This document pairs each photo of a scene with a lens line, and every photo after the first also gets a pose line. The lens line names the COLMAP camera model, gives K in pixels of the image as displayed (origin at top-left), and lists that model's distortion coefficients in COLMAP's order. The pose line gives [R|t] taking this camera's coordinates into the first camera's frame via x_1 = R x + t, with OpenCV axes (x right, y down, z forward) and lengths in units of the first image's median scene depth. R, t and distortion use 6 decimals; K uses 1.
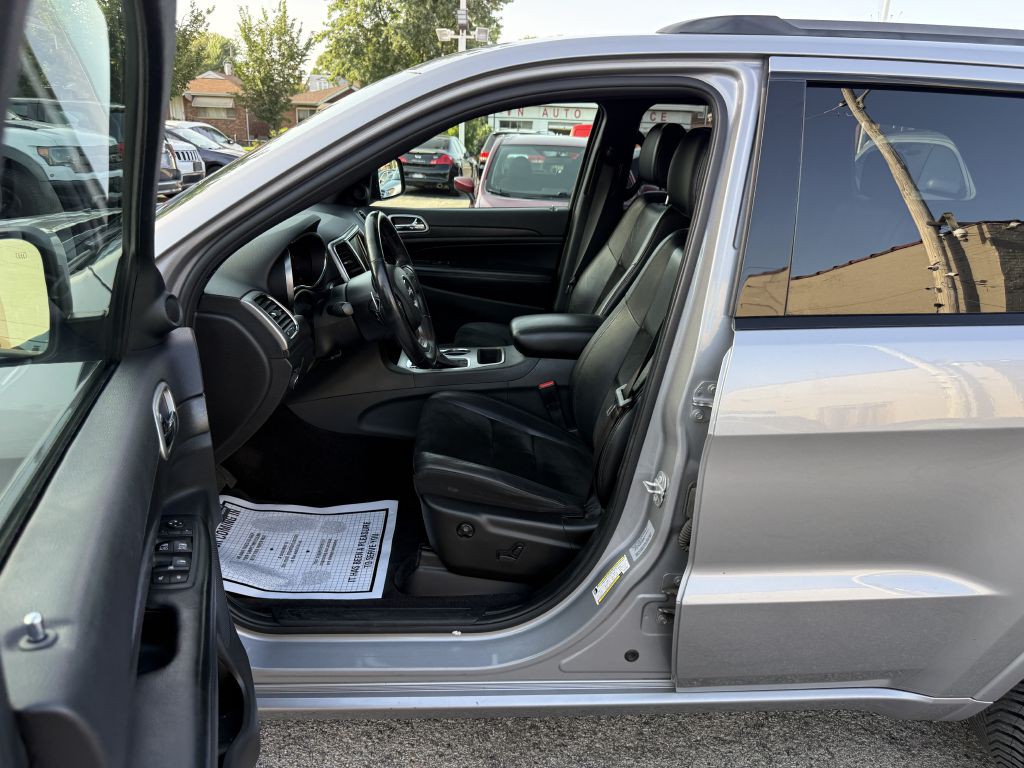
lens RADIAL K [[732.5, 0, 514.4], [0, 732.5, 394.9], [0, 0, 1]] dist [-0.005937, -0.004194]
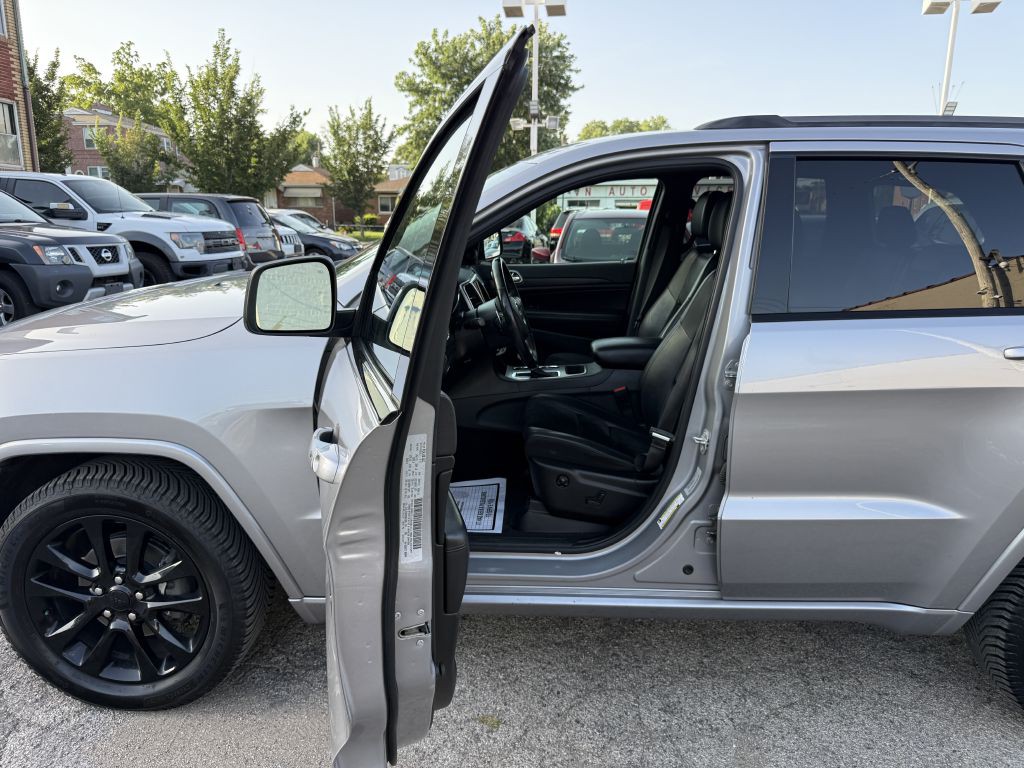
lens RADIAL K [[728.1, 0, 512.7], [0, 728.1, 390.5], [0, 0, 1]] dist [0.018434, -0.028376]
pose [[0.995221, -0.009175, -0.097215, -0.016163], [-0.000993, 0.994573, -0.104034, 0.095914], [0.097642, 0.103633, 0.989811, -0.230783]]
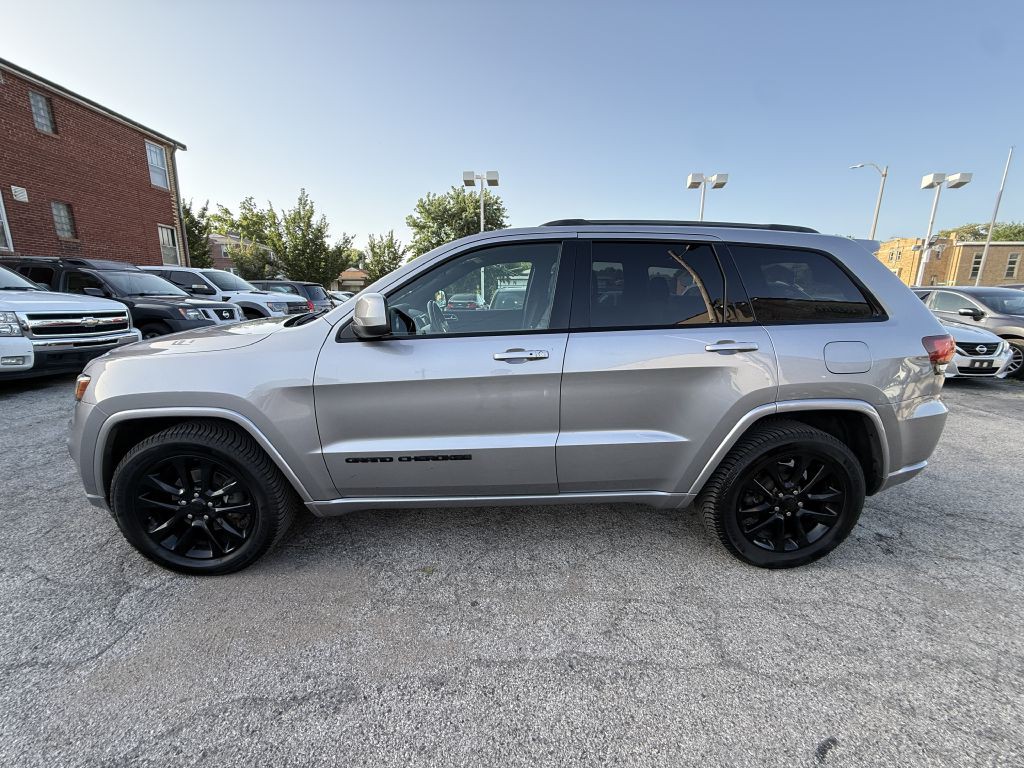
lens RADIAL K [[406.4, 0, 508.8], [0, 406.4, 382.5], [0, 0, 1]] dist [0.000580, -0.000631]
pose [[0.999434, -0.029282, -0.016563, 0.053202], [0.026884, 0.991145, -0.130036, 0.129027], [0.020224, 0.129517, 0.991371, -0.198128]]
